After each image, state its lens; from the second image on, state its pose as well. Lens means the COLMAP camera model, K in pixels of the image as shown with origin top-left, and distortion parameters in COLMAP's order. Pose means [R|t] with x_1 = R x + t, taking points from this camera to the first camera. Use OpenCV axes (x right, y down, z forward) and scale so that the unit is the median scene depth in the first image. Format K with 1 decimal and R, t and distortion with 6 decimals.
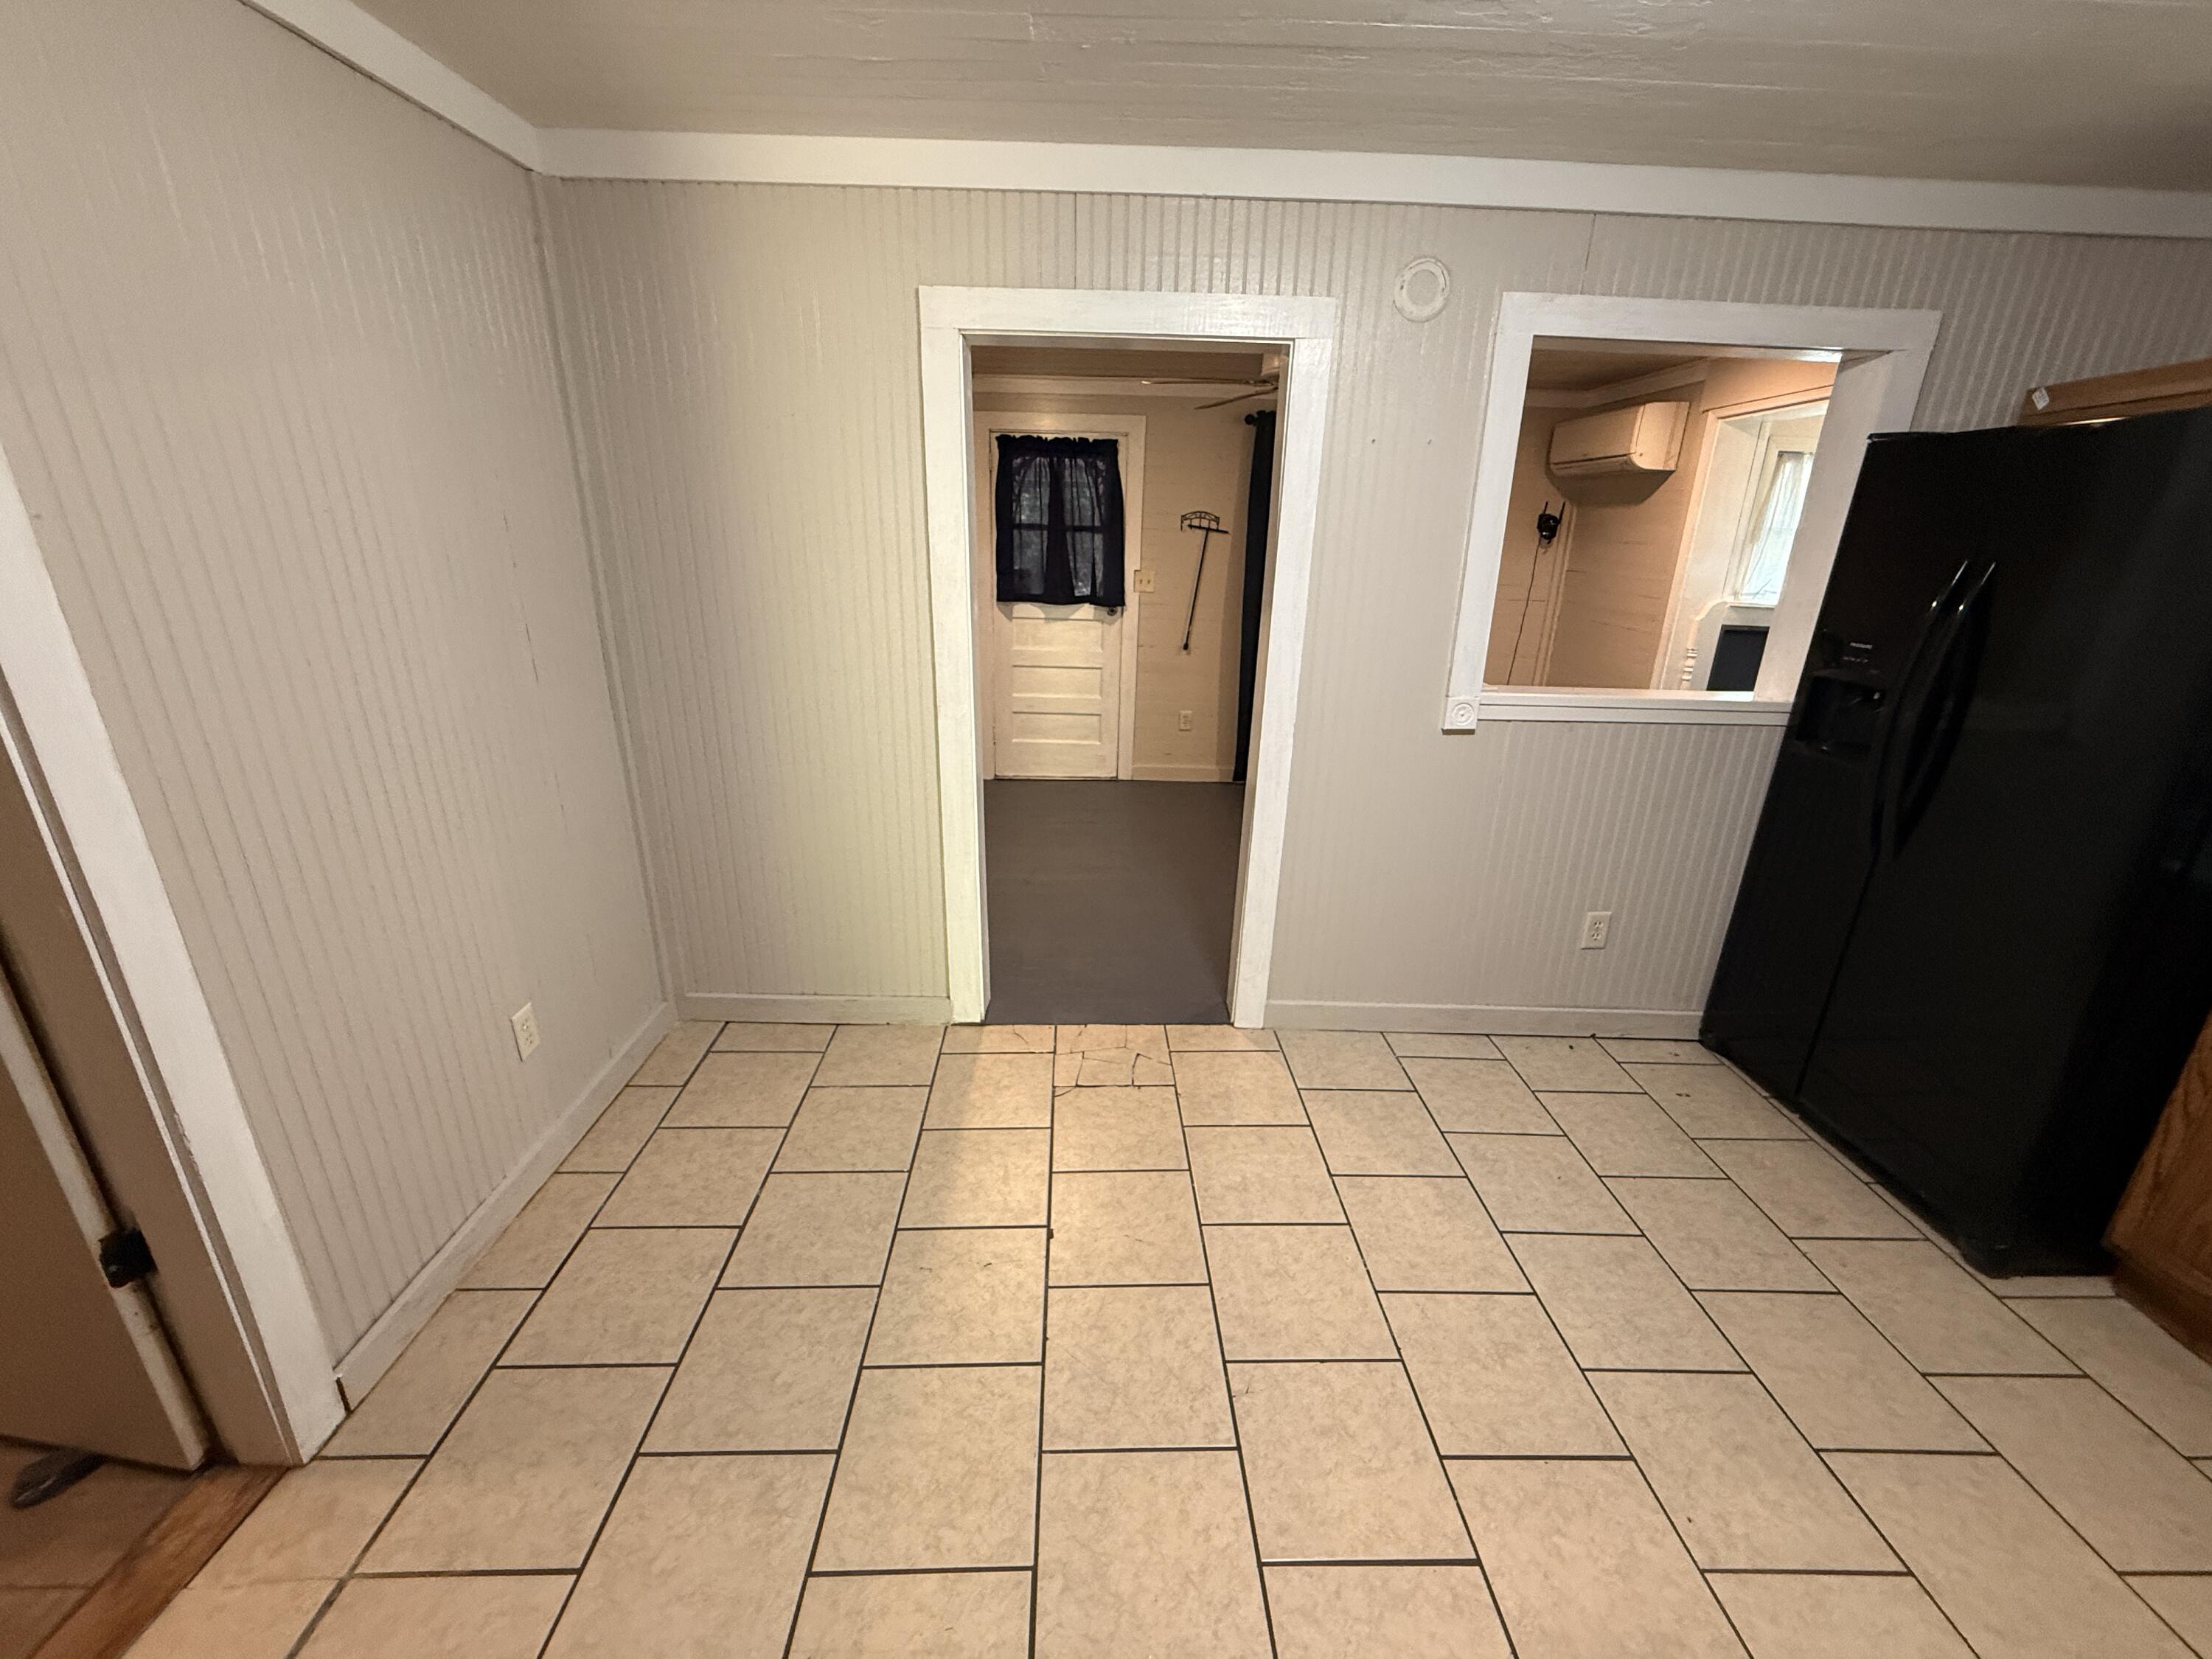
lens RADIAL K [[880.6, 0, 1097.0], [0, 880.6, 830.7], [0, 0, 1]] dist [0.002717, -0.000289]
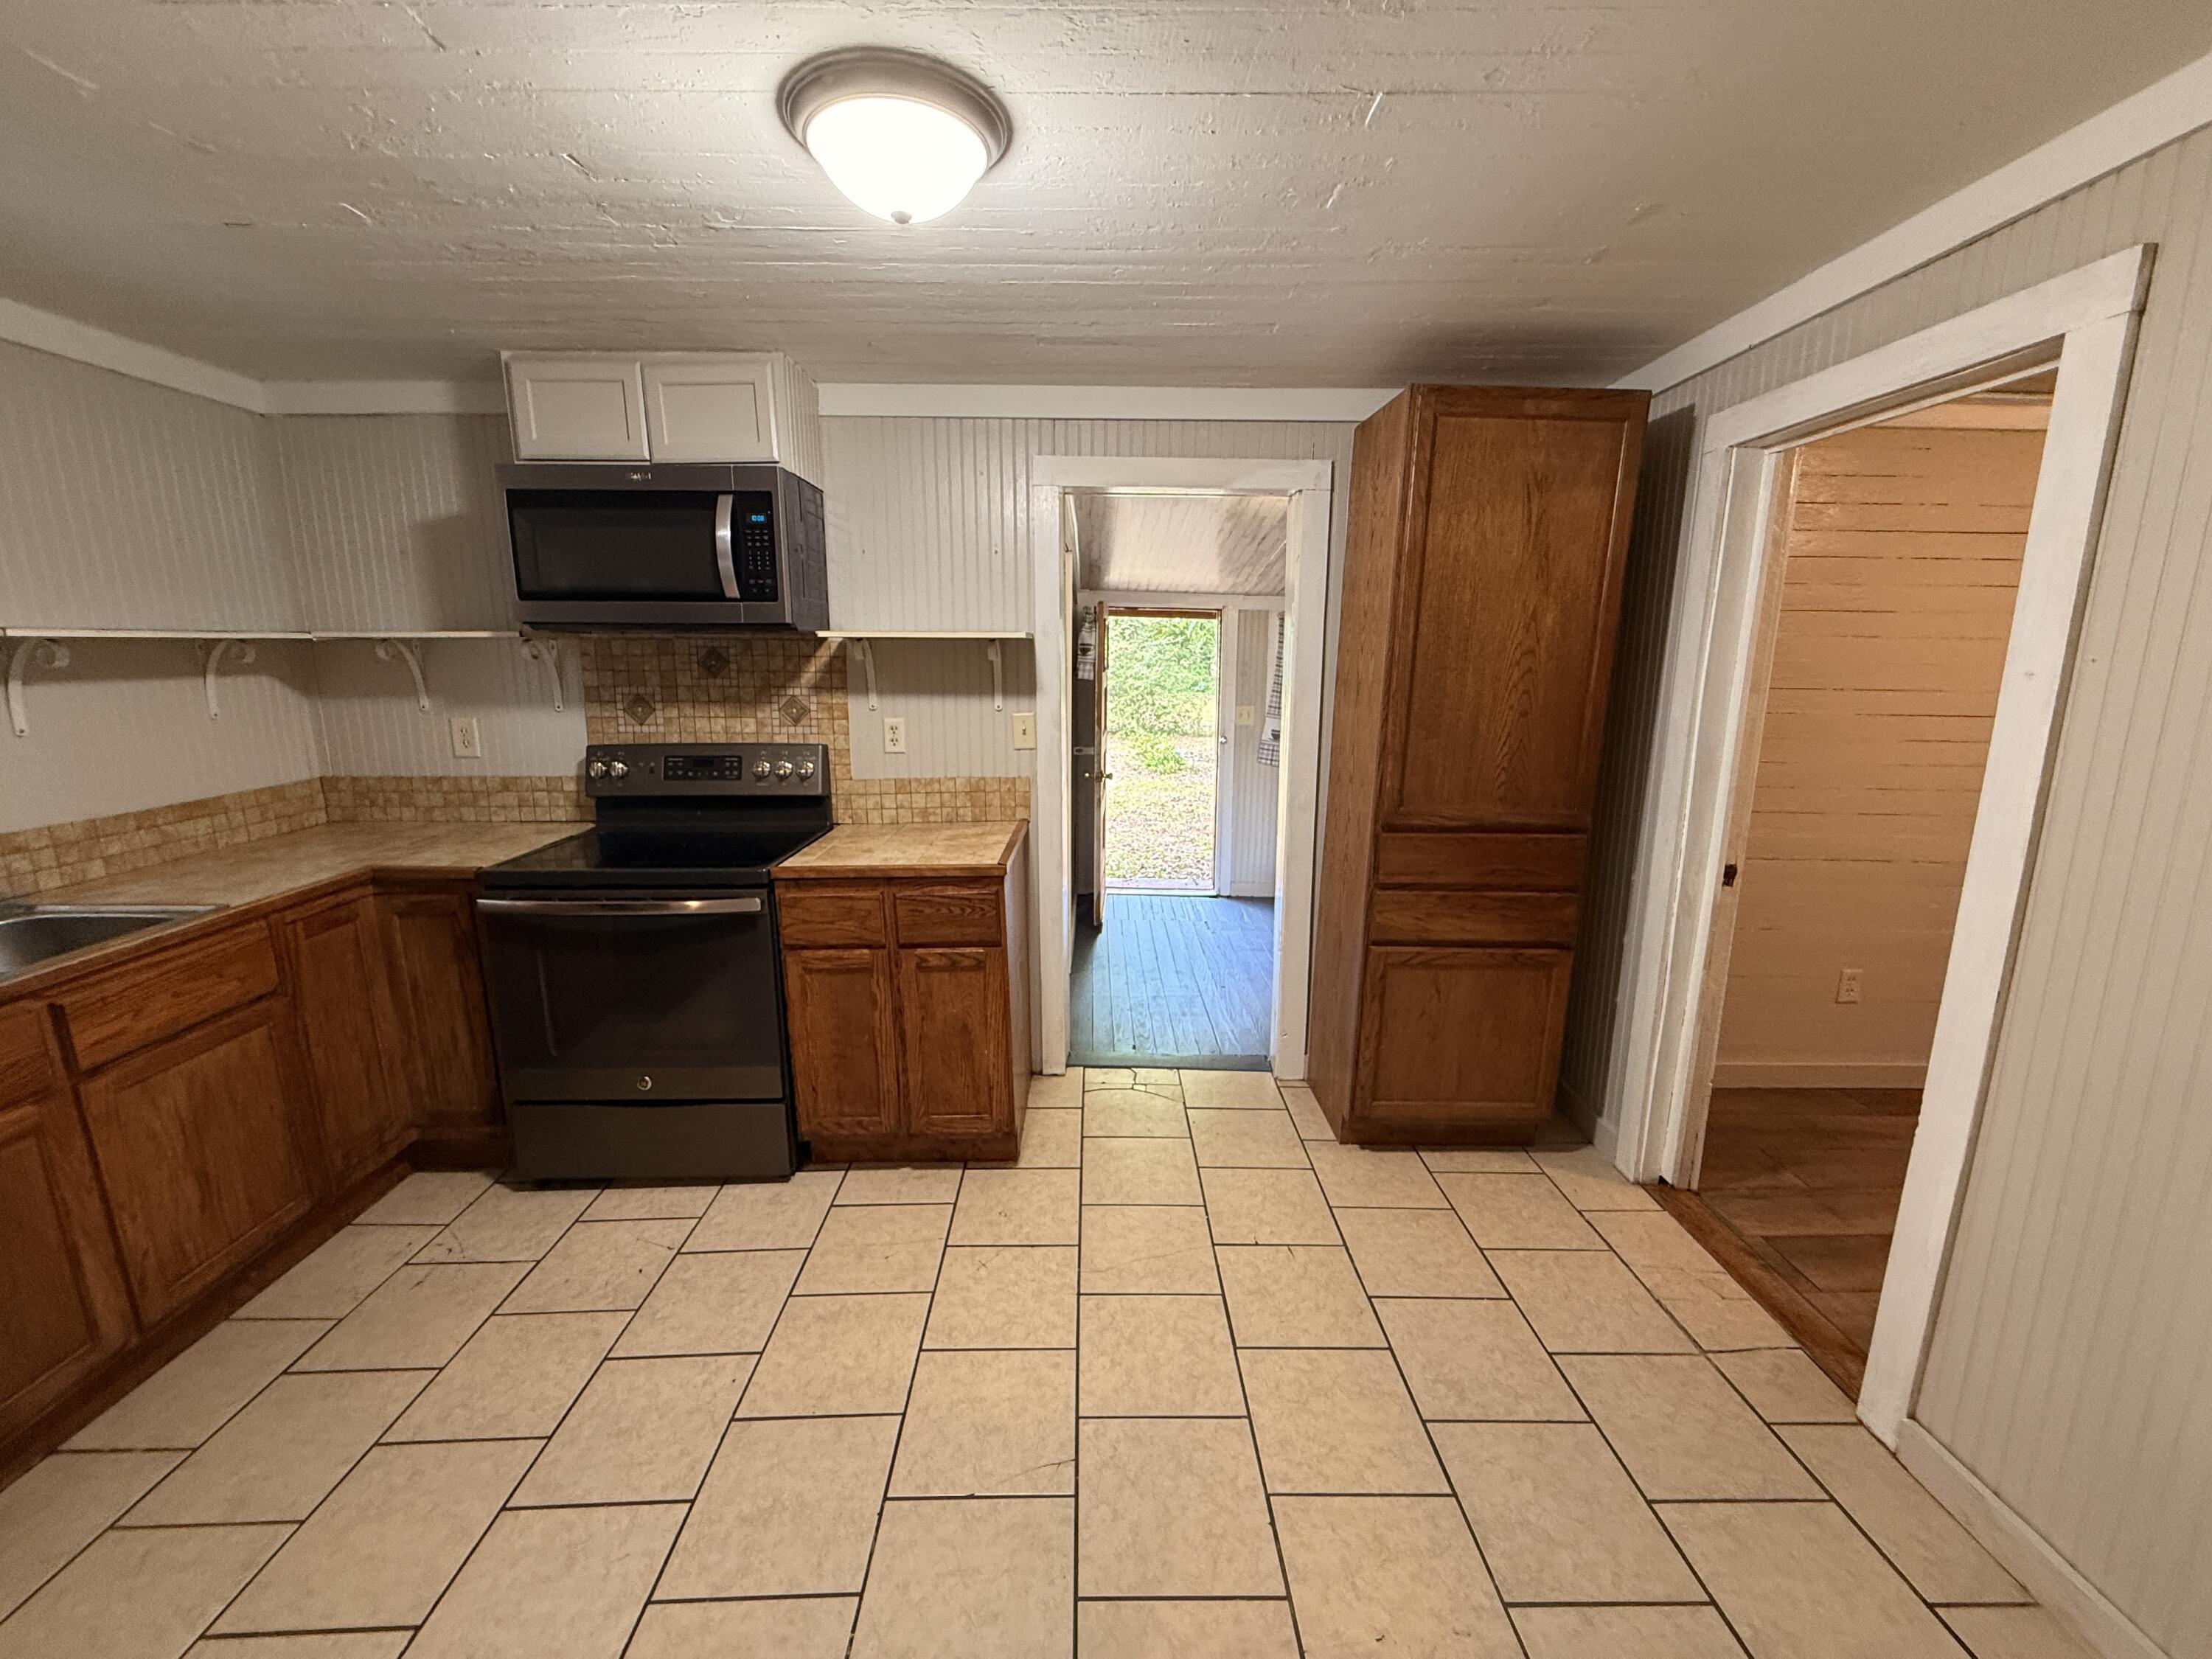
lens RADIAL K [[880.6, 0, 1106.0], [0, 880.6, 826.6], [0, 0, 1]] dist [0.002717, -0.000289]
pose [[-0.999612, -0.027798, -0.001793, 0.090056], [-0.024878, 0.861955, 0.506374, -0.331452], [-0.012531, 0.506223, -0.862312, 0.972741]]
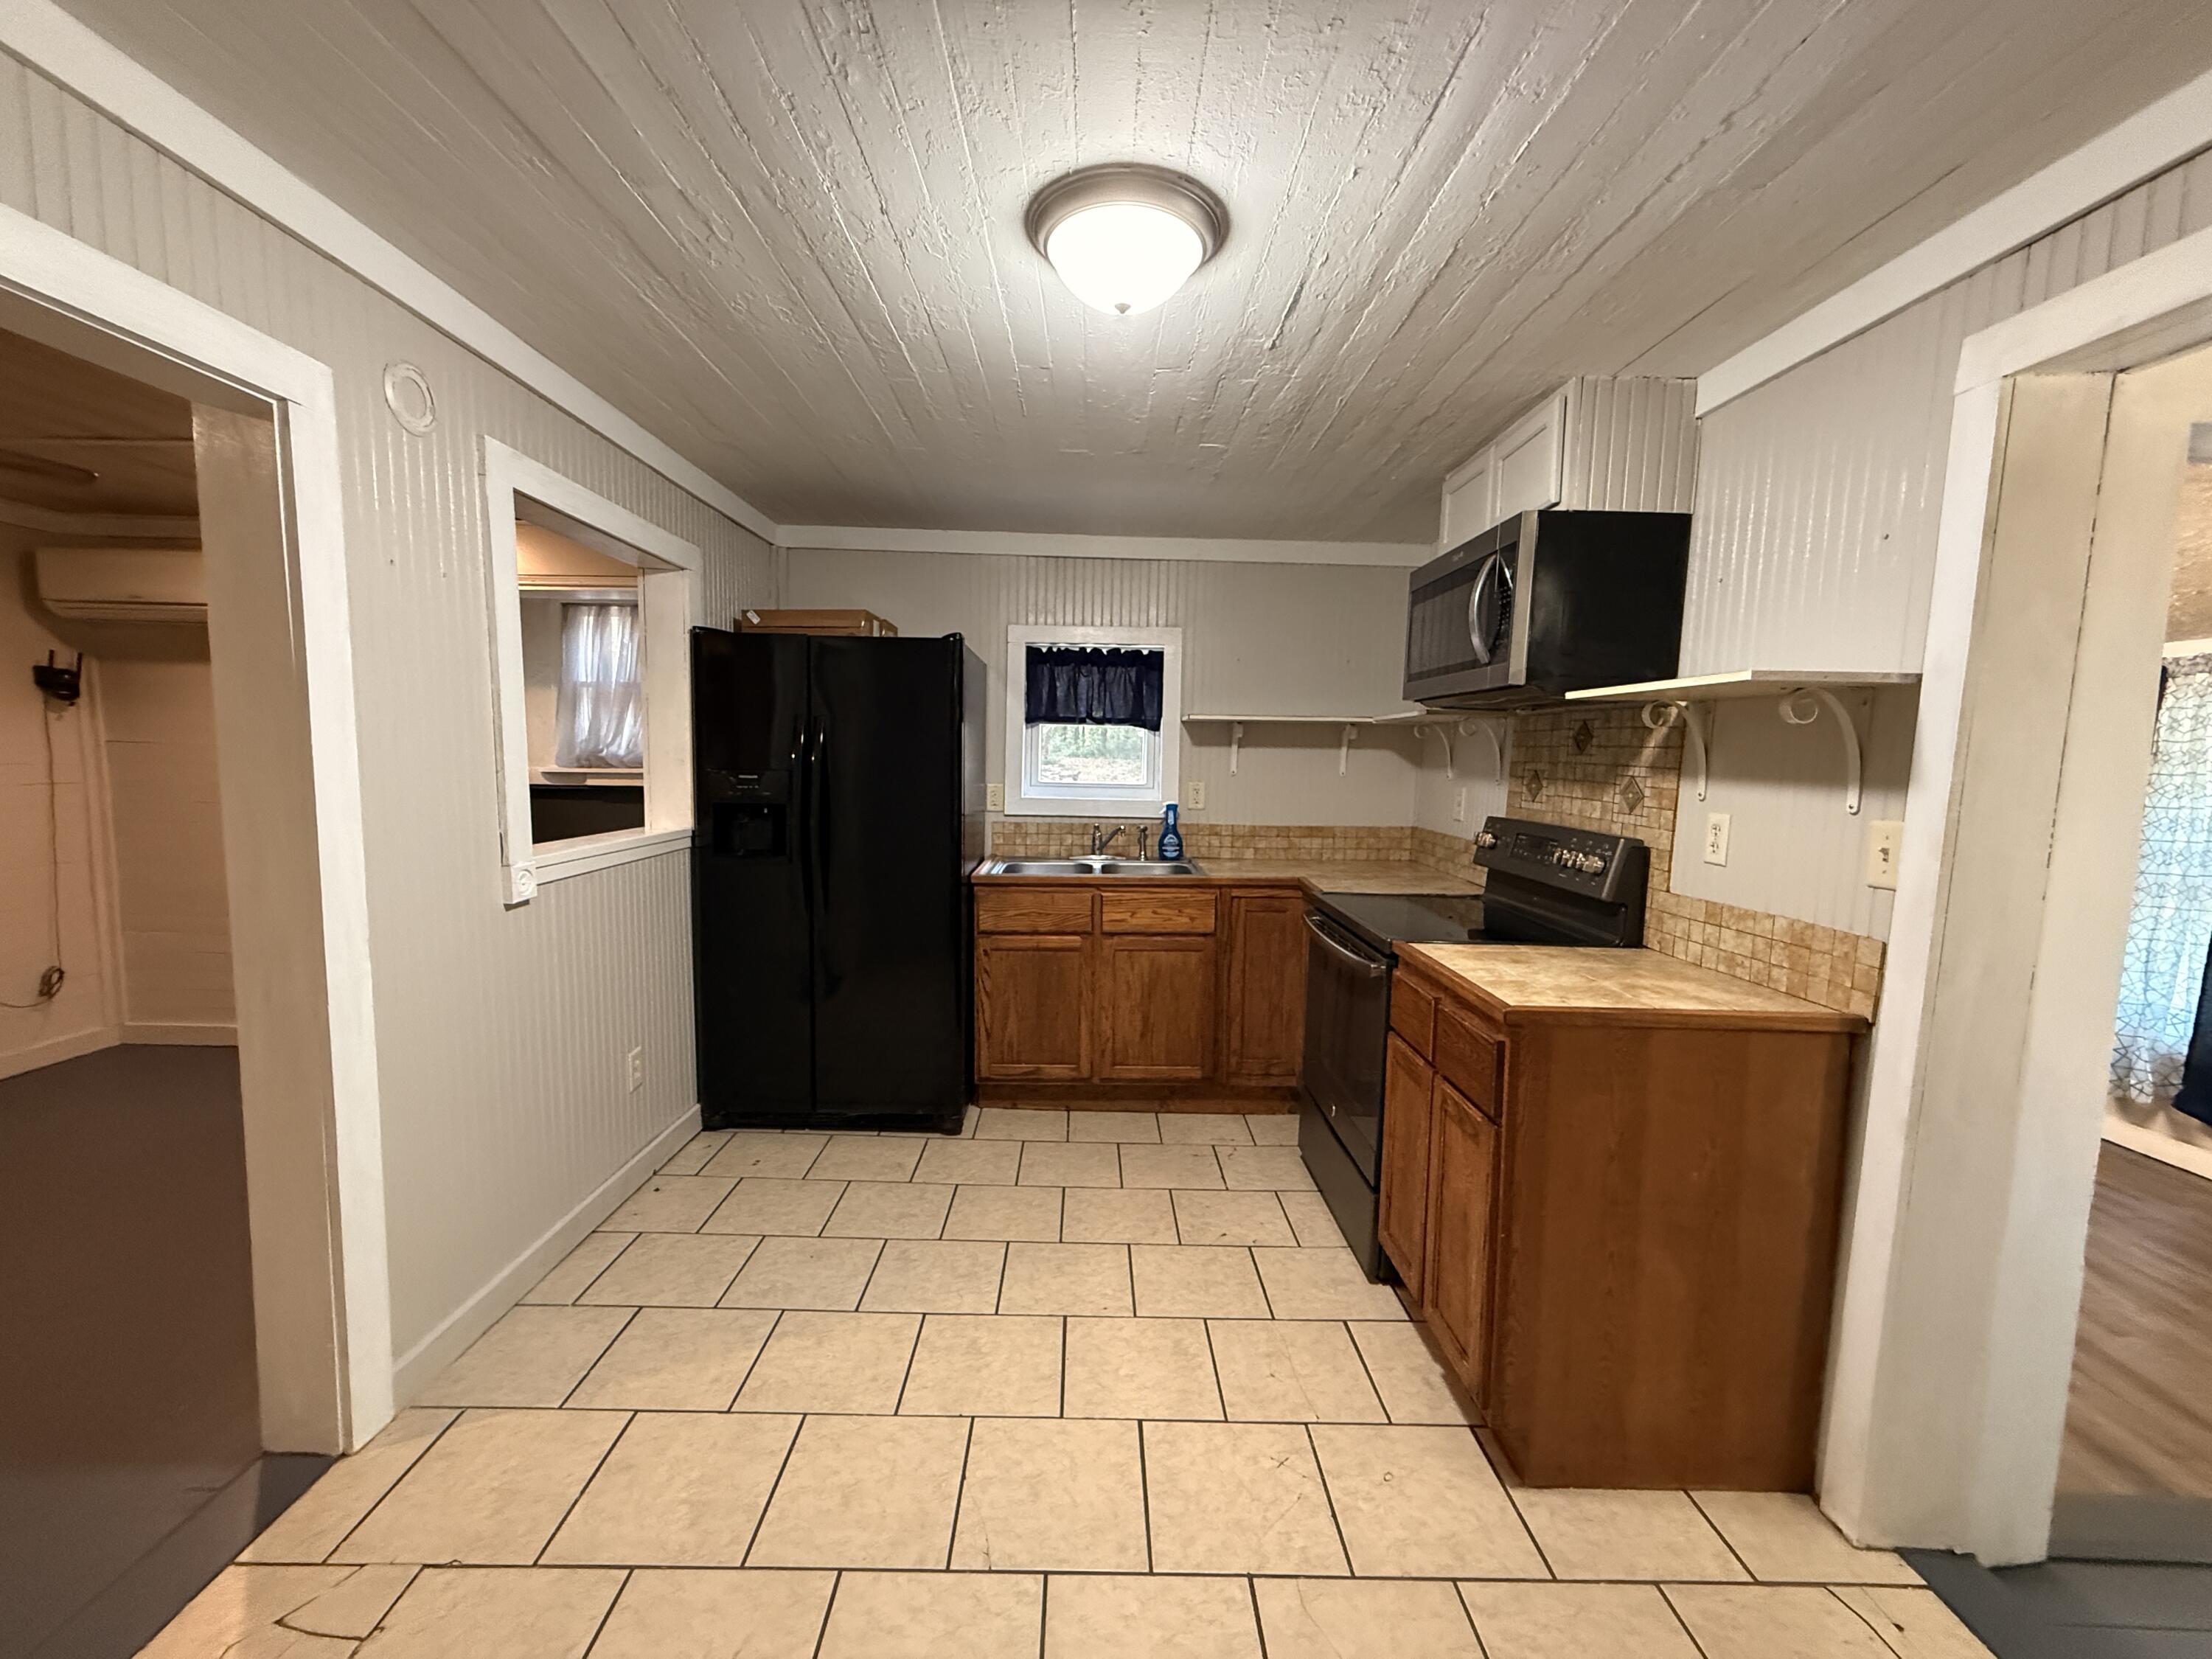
lens RADIAL K [[880.6, 0, 1102.6], [0, 880.6, 831.3], [0, 0, 1]] dist [0.002717, -0.000289]
pose [[0.008914, -0.117955, 0.992979, -0.431765], [0.306190, 0.945642, 0.109583, -0.099055], [-0.951929, 0.303063, 0.044546, 0.393769]]
